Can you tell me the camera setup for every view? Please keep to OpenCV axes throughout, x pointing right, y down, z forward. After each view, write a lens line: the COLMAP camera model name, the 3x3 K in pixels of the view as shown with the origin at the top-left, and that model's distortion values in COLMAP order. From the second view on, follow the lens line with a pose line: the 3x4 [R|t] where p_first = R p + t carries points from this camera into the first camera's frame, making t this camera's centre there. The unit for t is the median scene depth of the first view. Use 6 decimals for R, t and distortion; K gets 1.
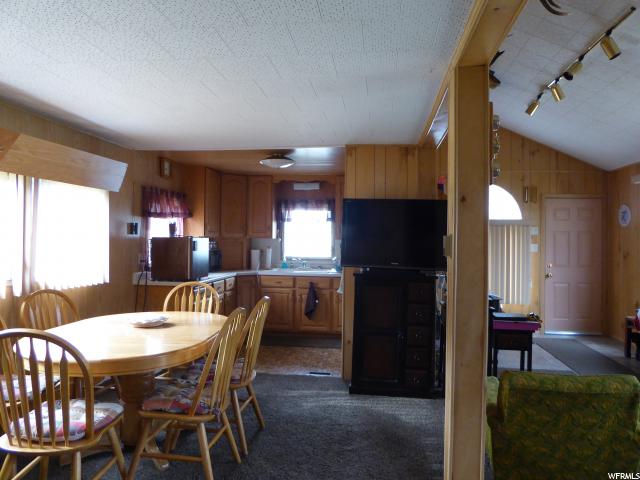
lens RADIAL K [[463.1, 0, 320.0], [0, 463.1, 240.0], [0, 0, 1]] dist [0.001608, 0.001115]
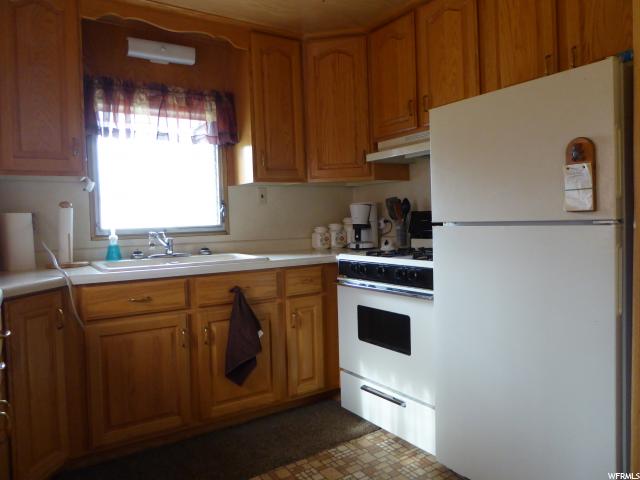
lens RADIAL K [[463.1, 0, 320.0], [0, 463.1, 240.0], [0, 0, 1]] dist [0.001608, 0.001115]
pose [[0.752241, -0.053323, 0.656726, -0.212372], [0.035631, 0.998554, 0.040265, 0.038254], [-0.657924, -0.006889, 0.753053, 0.656275]]
